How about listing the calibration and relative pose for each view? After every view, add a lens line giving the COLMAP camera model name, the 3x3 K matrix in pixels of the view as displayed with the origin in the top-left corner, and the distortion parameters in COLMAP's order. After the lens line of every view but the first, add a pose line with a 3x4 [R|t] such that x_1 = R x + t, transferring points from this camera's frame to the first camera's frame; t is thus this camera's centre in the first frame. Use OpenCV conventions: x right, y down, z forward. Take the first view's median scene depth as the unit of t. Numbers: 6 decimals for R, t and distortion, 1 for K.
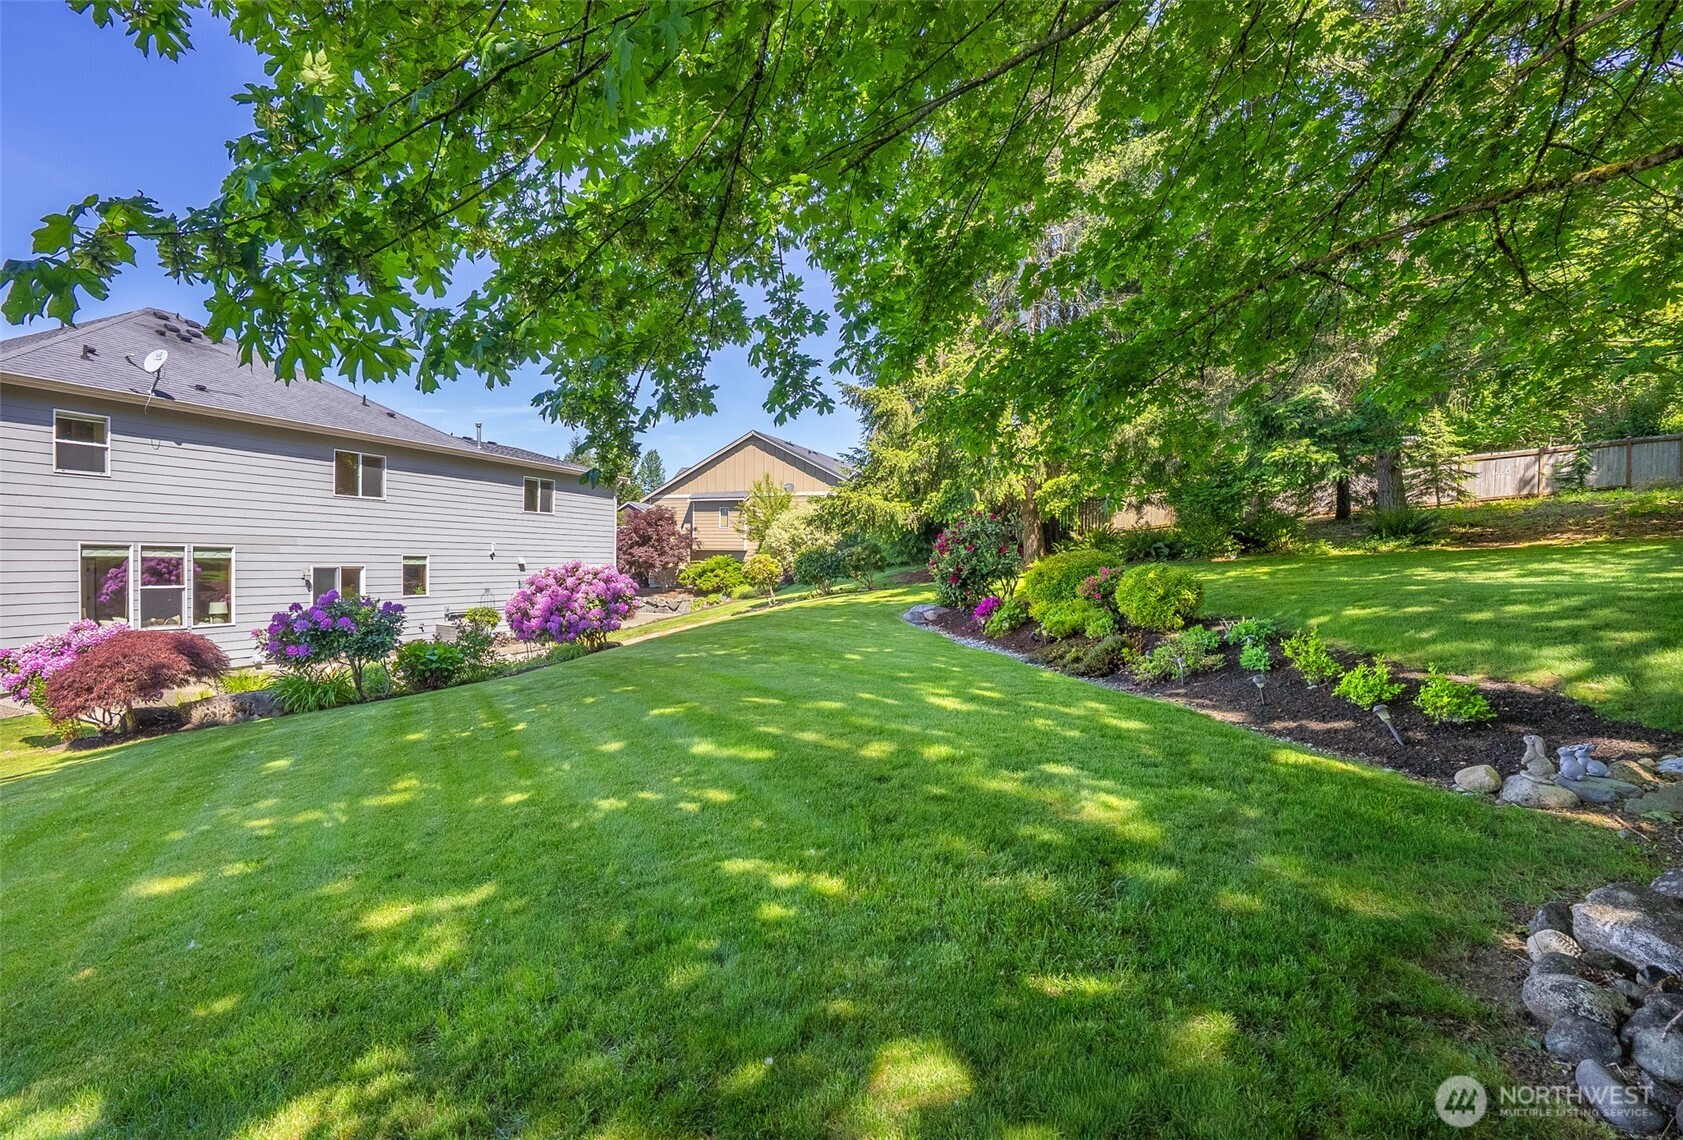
lens RADIAL K [[830.5, 0, 838.0], [0, 830.5, 584.4], [0, 0, 1]] dist [0.005981, 0.000519]
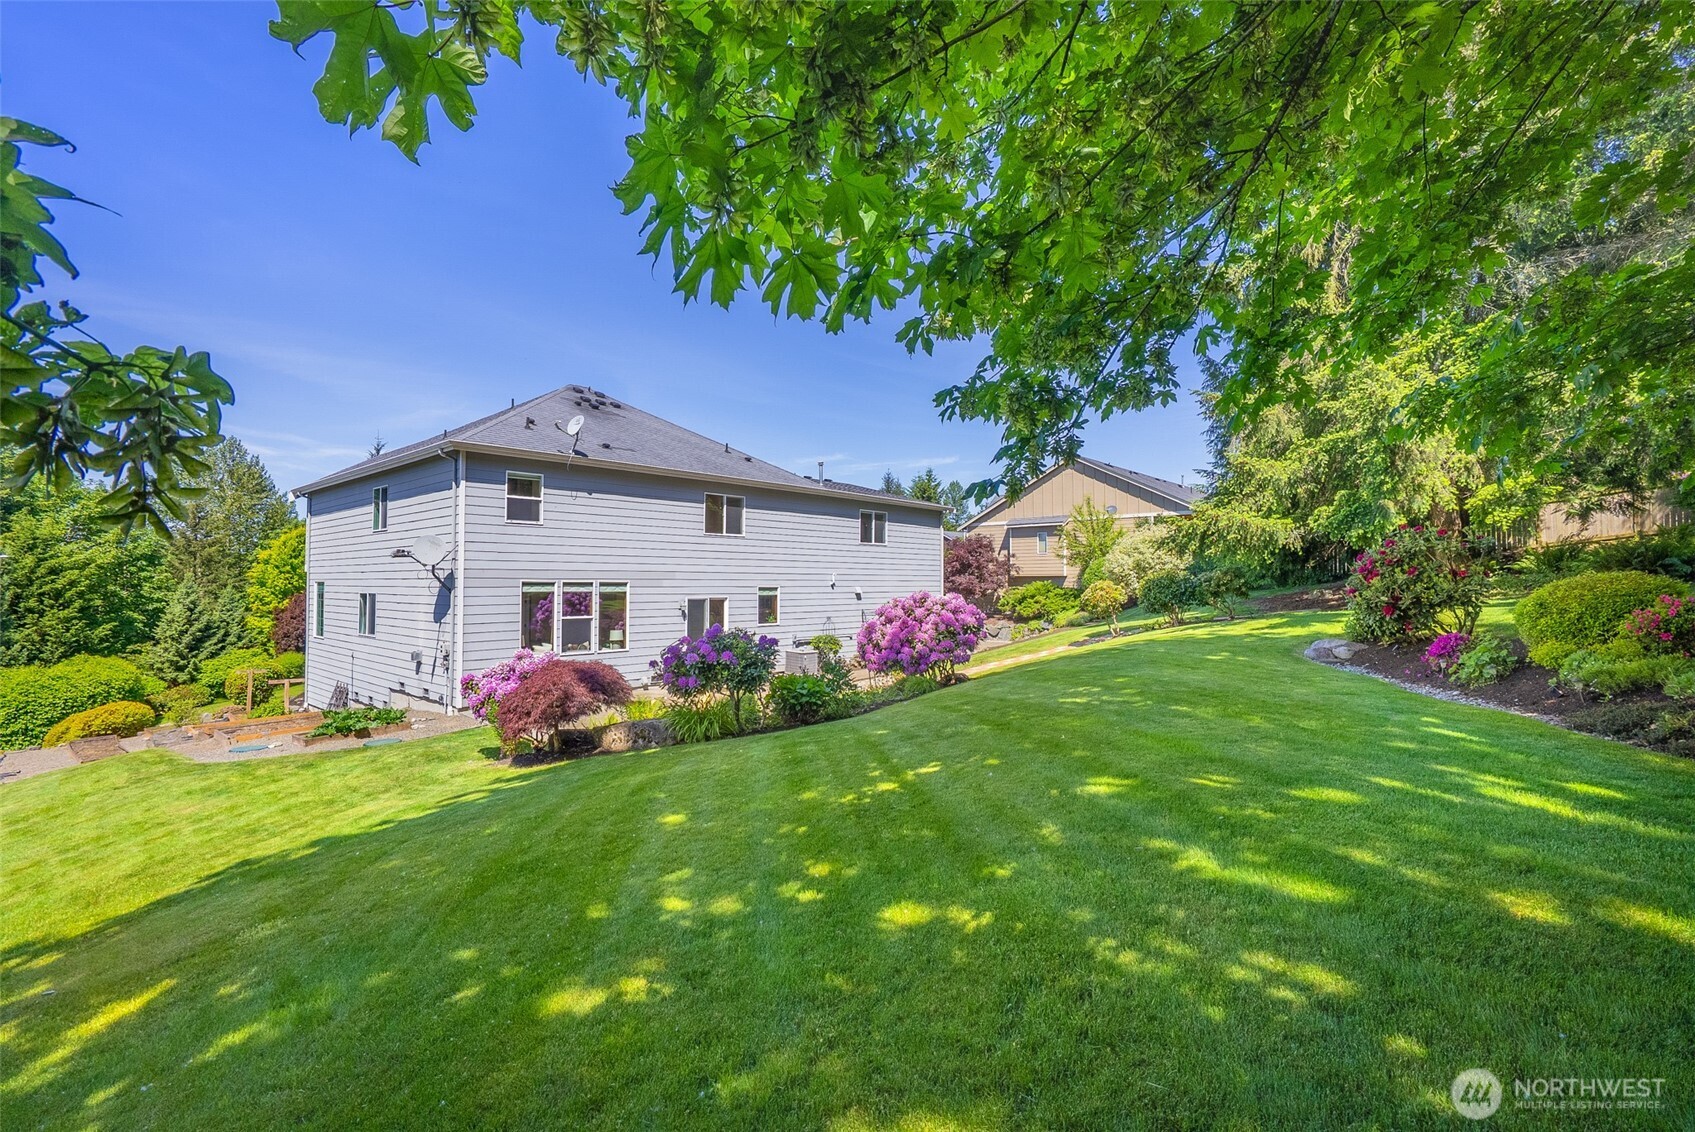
lens RADIAL K [[770.4, 0, 847.5], [0, 770.4, 566.0], [0, 0, 1]] dist [-0.001786, 0.000046]
pose [[0.945565, -0.020574, -0.324783, -0.099718], [0.003927, 0.998648, -0.051828, -0.010852], [0.325411, 0.047731, 0.944367, 0.101442]]
